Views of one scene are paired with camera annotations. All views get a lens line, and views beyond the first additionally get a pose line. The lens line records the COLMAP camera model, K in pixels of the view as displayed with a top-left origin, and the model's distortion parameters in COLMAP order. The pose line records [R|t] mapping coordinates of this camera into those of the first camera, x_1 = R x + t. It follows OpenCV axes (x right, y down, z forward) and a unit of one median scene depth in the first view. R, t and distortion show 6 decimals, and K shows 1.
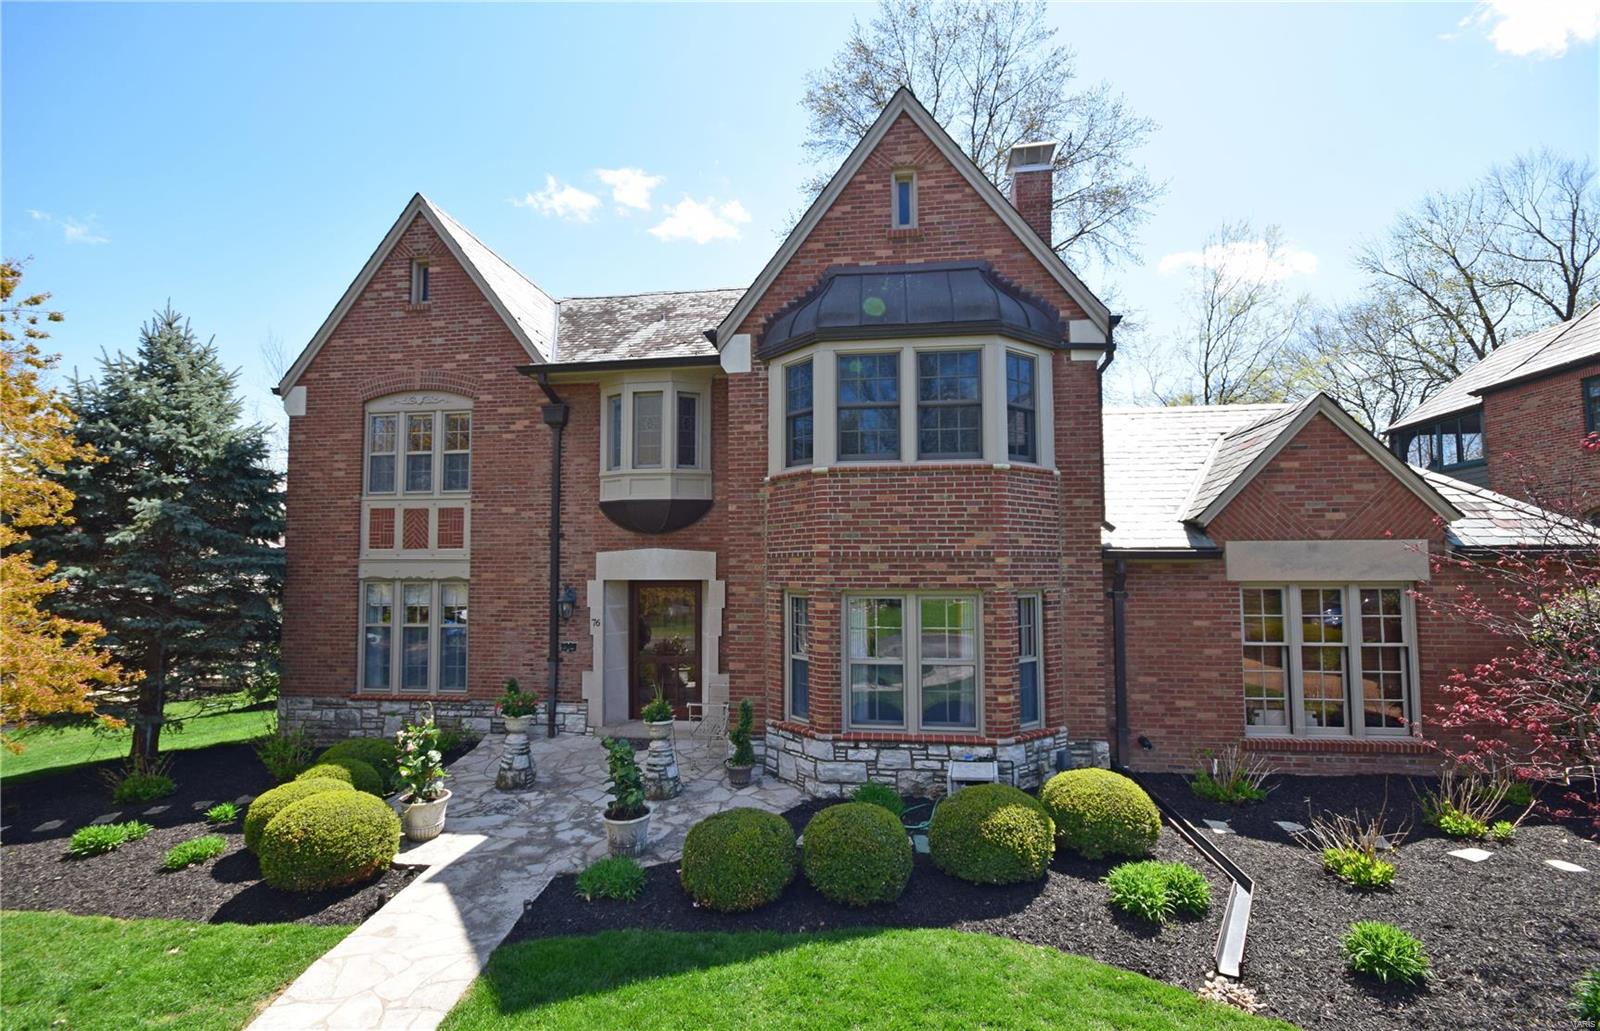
lens RADIAL K [[705.9, 0, 798.8], [0, 705.9, 522.9], [0, 0, 1]] dist [0.008930, 0.000294]
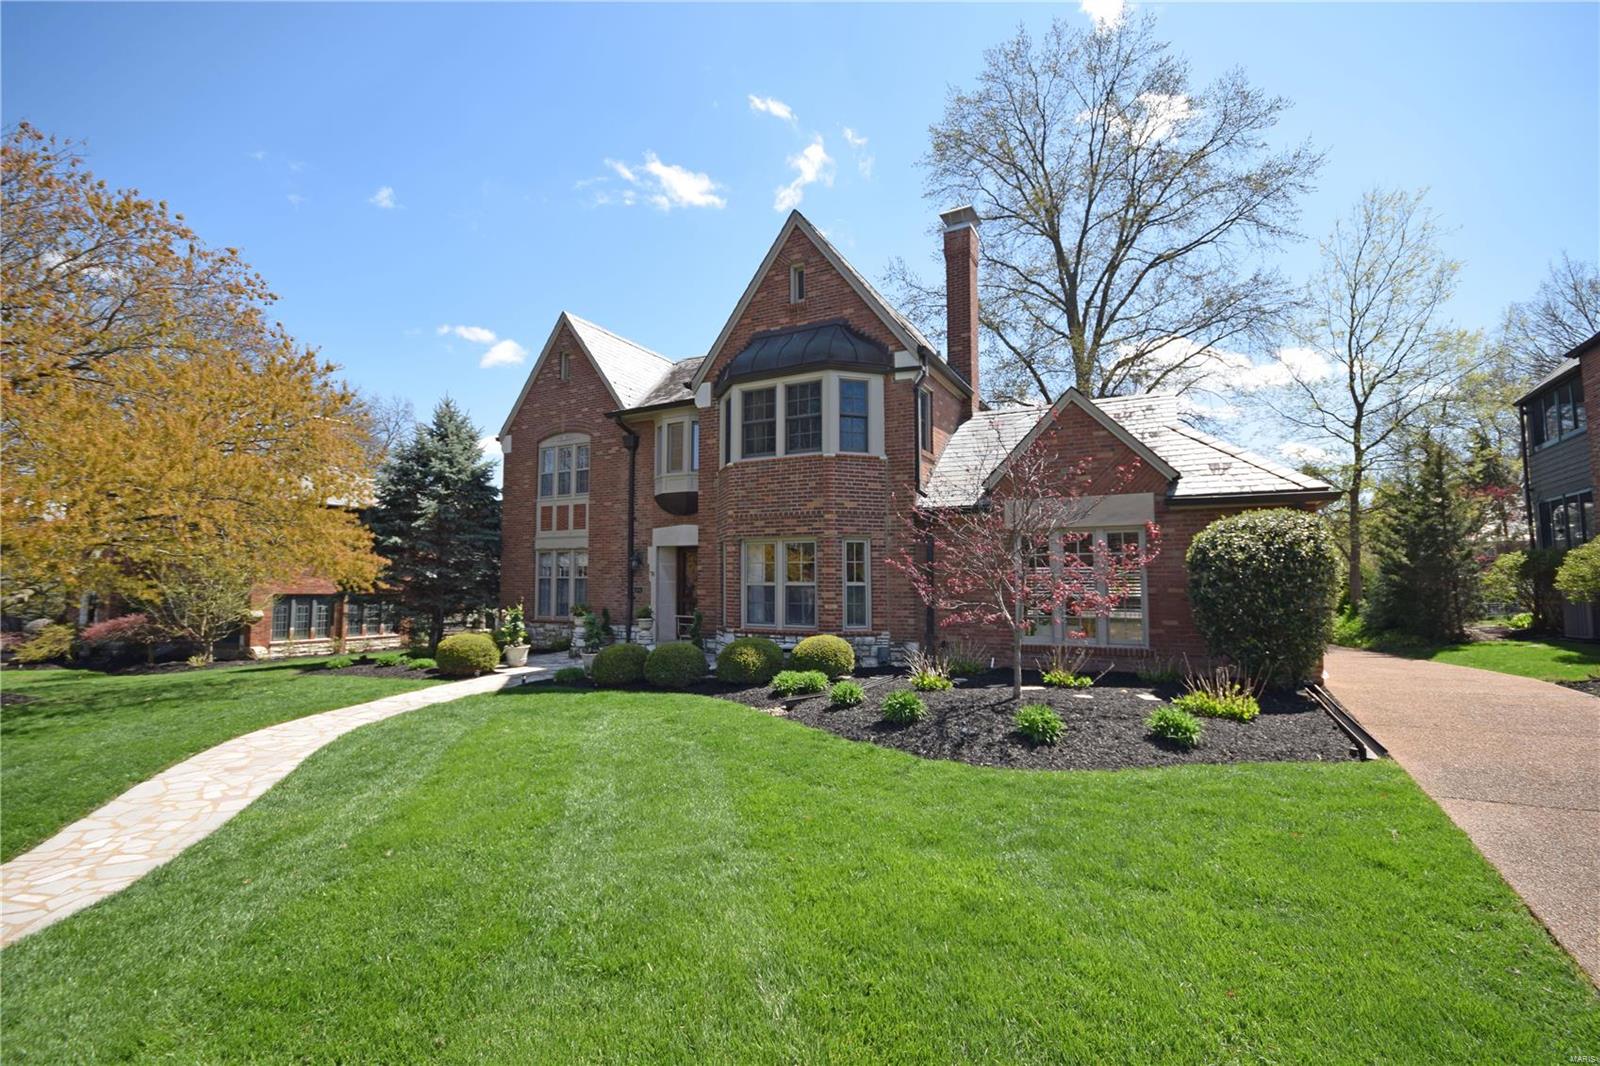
lens RADIAL K [[701.1, 0, 800.0], [0, 701.1, 533.0], [0, 0, 1]] dist [0.001411, -0.011535]
pose [[0.934594, -0.021142, -0.355087, 0.644505], [0.015404, 0.999701, -0.018980, 0.097942], [0.355382, 0.012269, 0.934641, -0.369723]]
